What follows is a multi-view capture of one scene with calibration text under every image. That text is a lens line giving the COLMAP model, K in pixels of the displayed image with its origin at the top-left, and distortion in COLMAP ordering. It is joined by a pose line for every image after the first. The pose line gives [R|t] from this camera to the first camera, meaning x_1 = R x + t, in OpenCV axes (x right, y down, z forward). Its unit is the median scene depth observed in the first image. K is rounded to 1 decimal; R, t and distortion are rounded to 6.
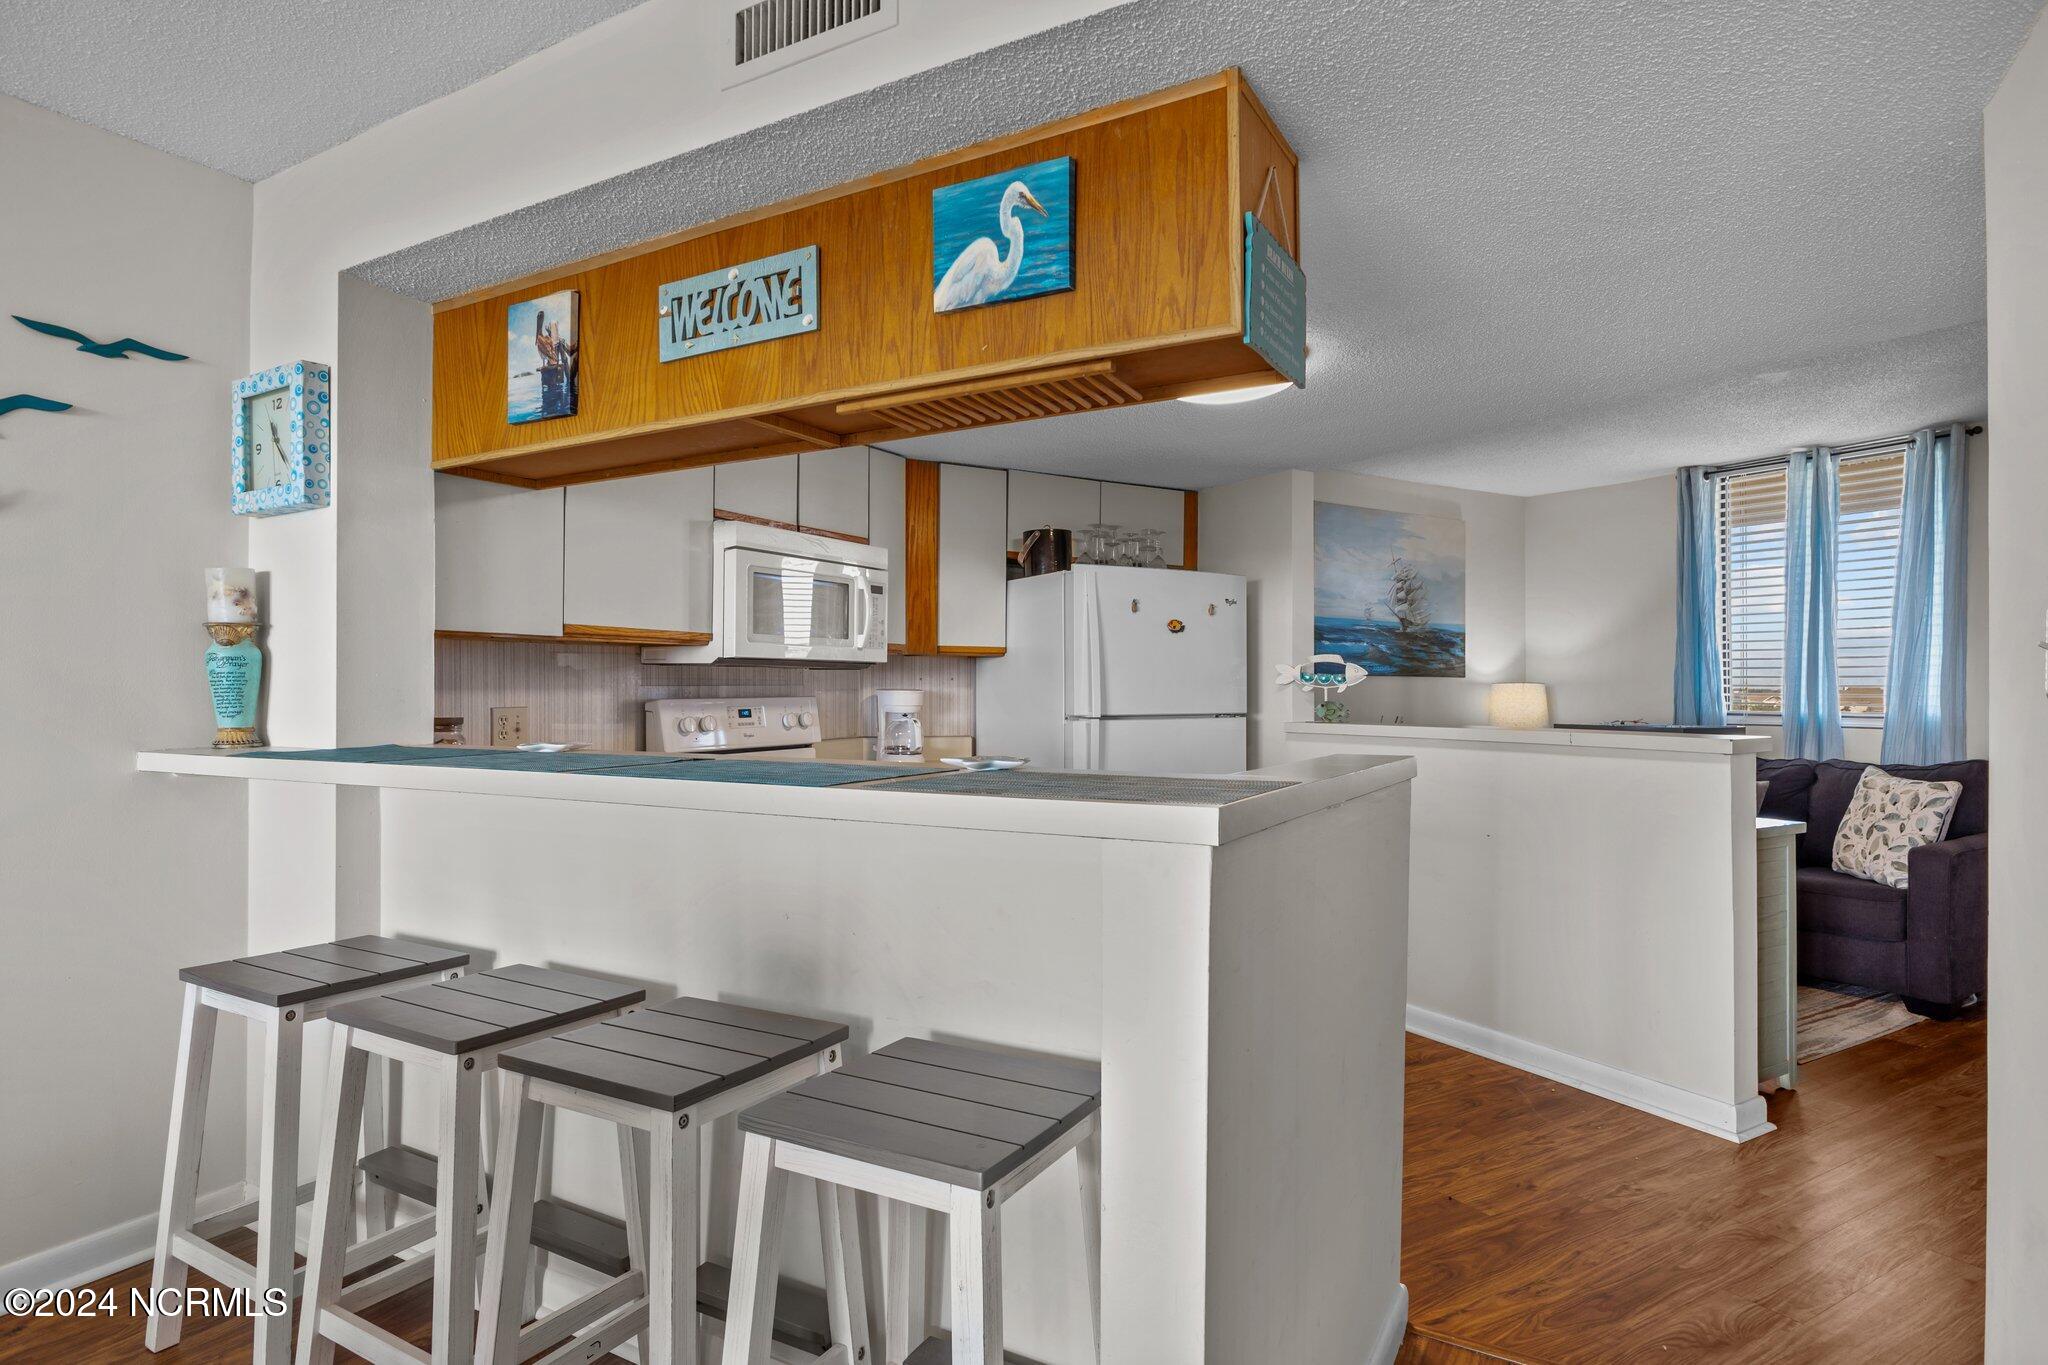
lens RADIAL K [[1098.0, 0, 1036.4], [0, 1098.0, 684.0], [0, 0, 1]] dist [-0.016399, 0.002397]
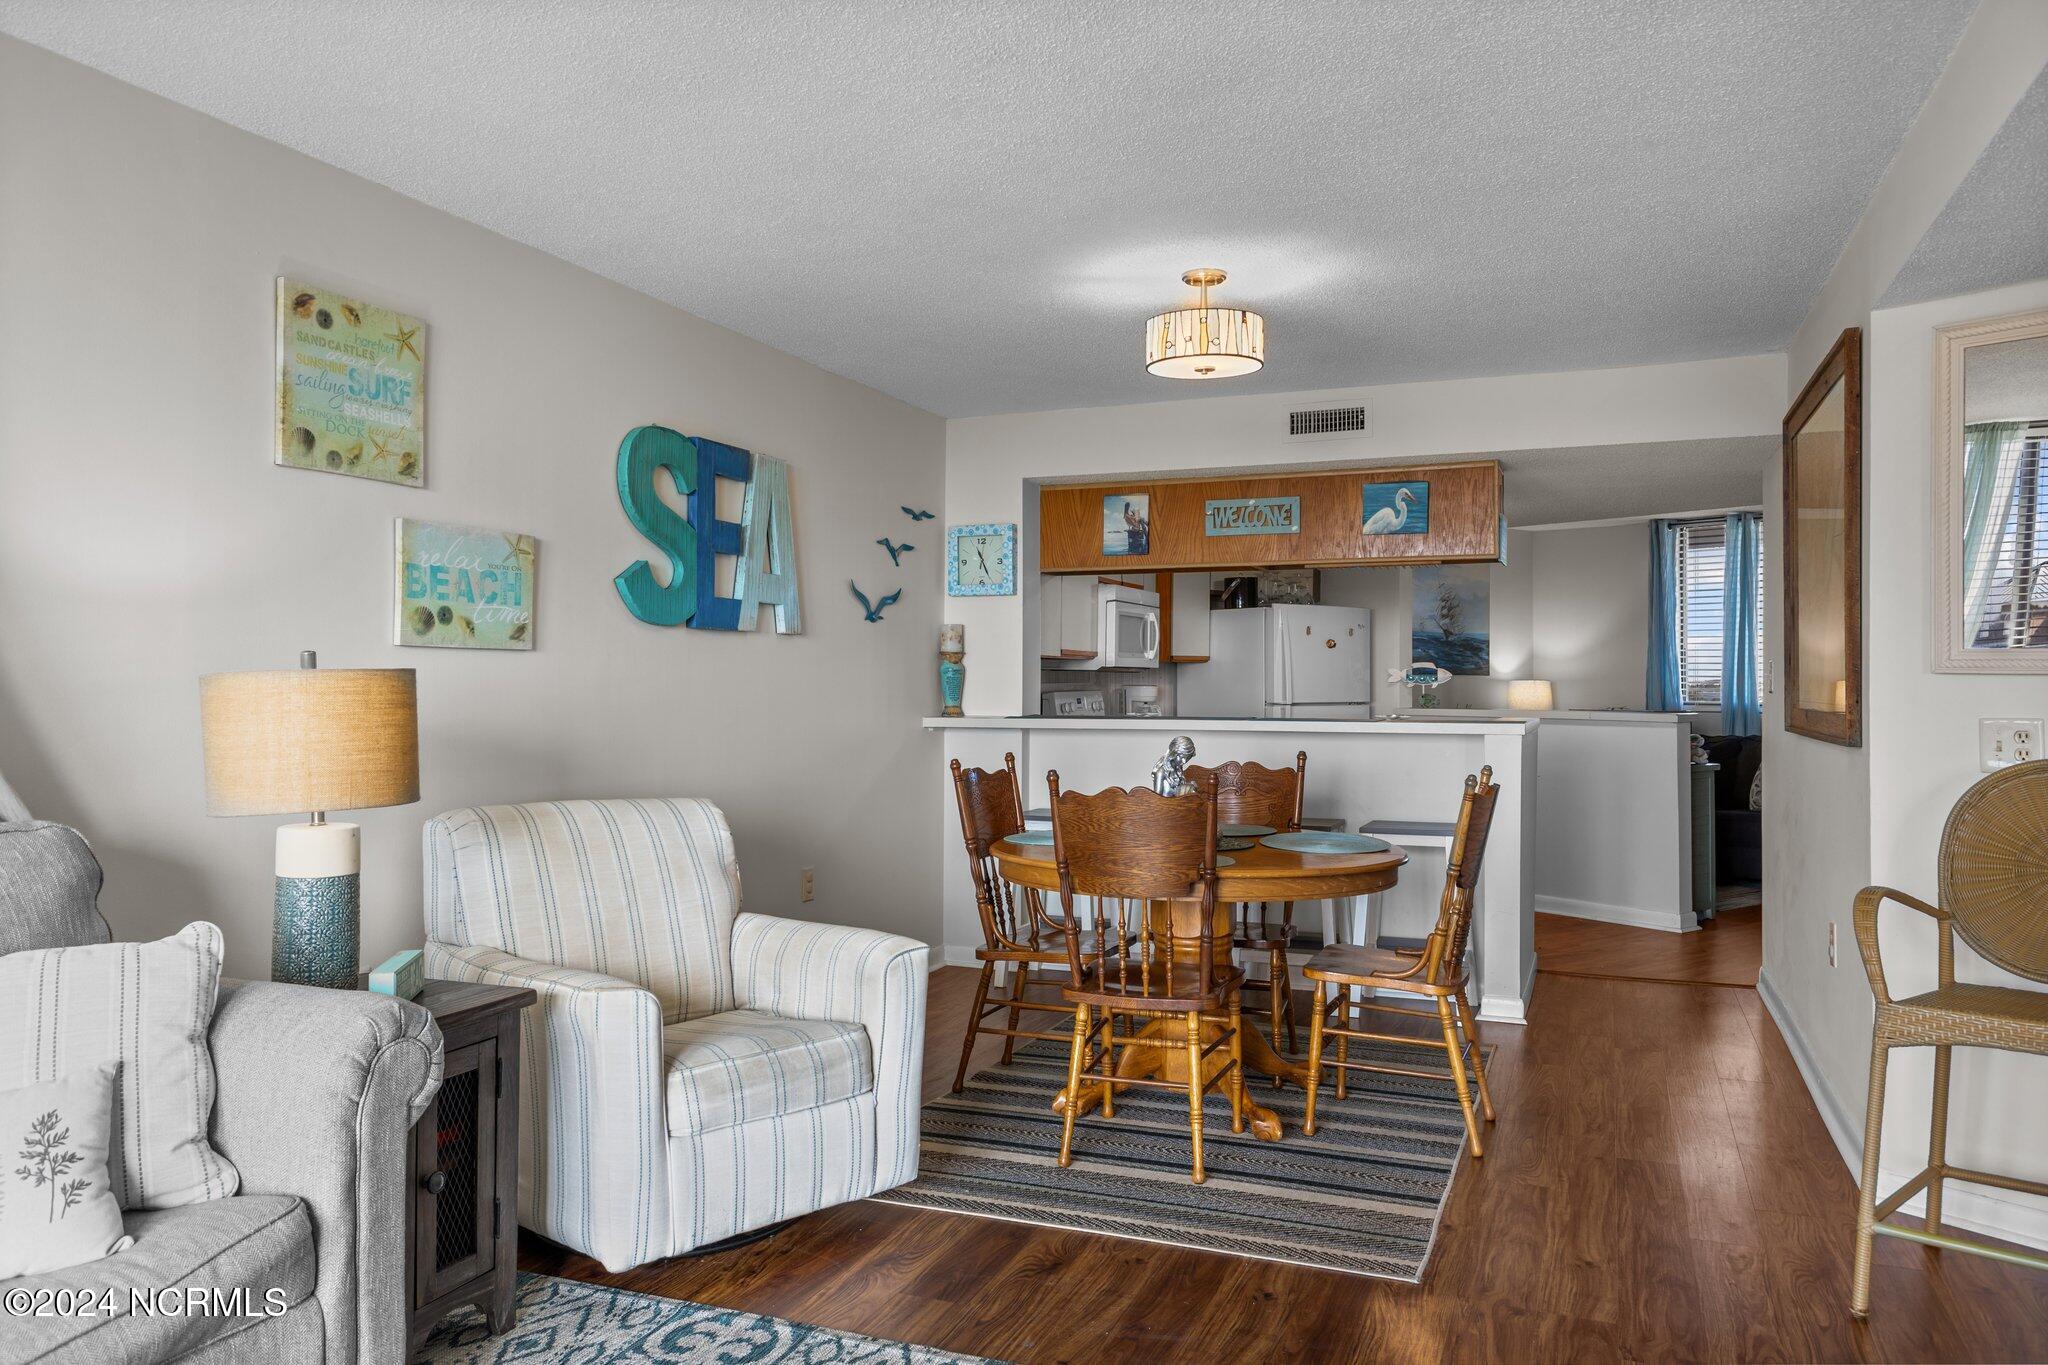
lens RADIAL K [[1444.9, 0, 1033.1], [0, 1444.9, 666.4], [0, 0, 1]] dist [0.042946, -0.036876]
pose [[0.991399, 0.003775, 0.130821, -0.625587], [-0.003180, 0.999984, -0.004754, -0.012424], [-0.130836, 0.004297, 0.991395, -1.060811]]
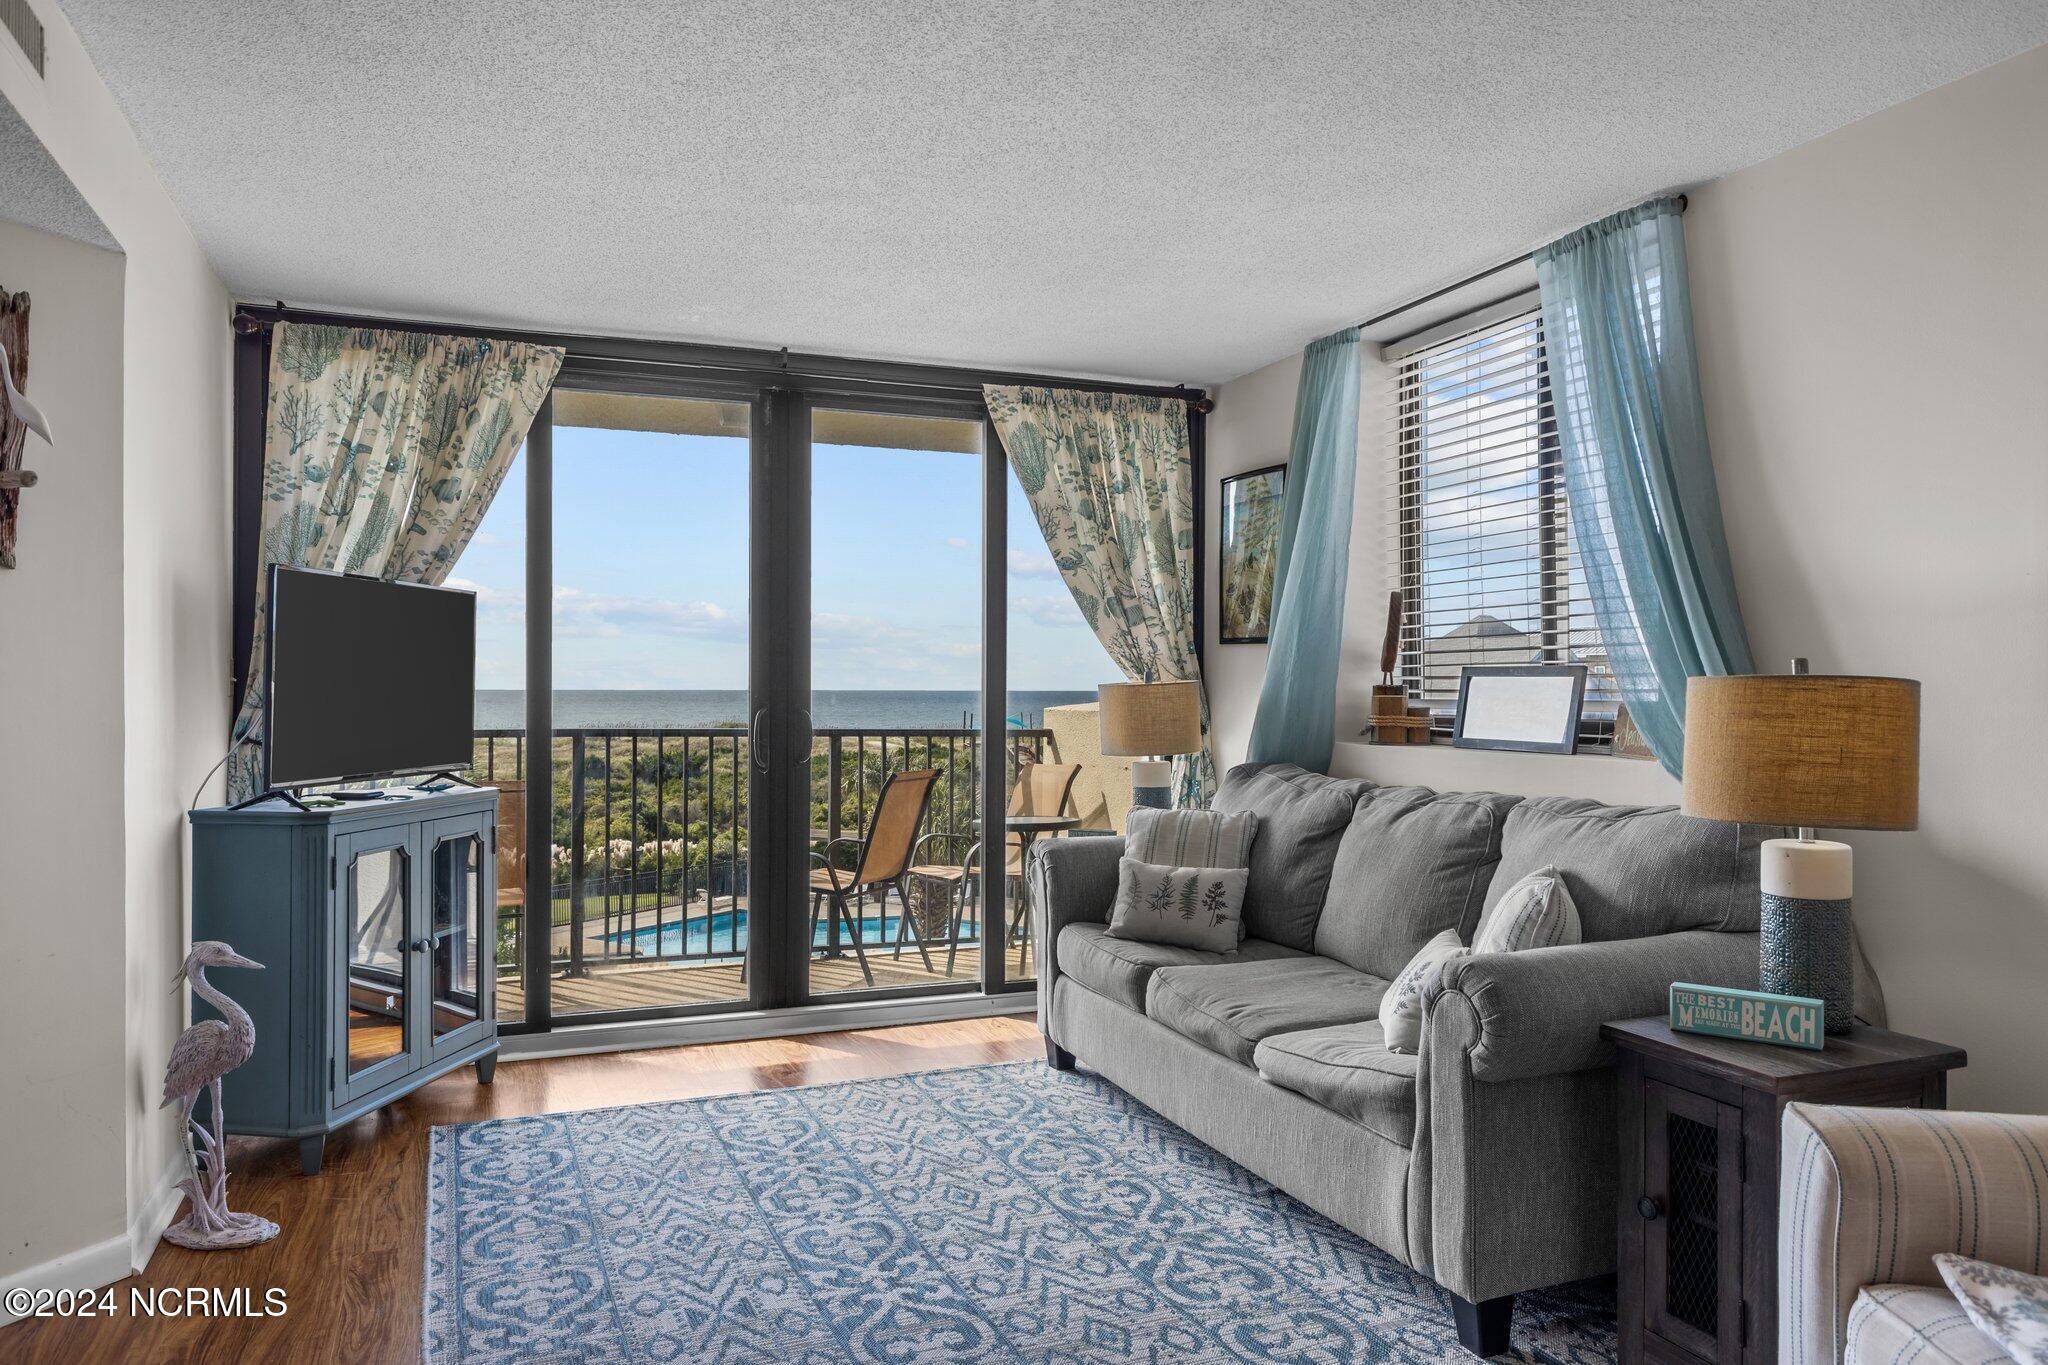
lens RADIAL K [[1350.0, 0, 1025.3], [0, 1350.0, 685.0], [0, 0, 1]] dist [0.019083, -0.015667]
pose [[-0.624127, -0.002889, -0.781317, -0.144082], [0.002425, 0.999981, -0.005634, -0.006838], [0.781319, -0.005411, -0.624108, -0.157210]]
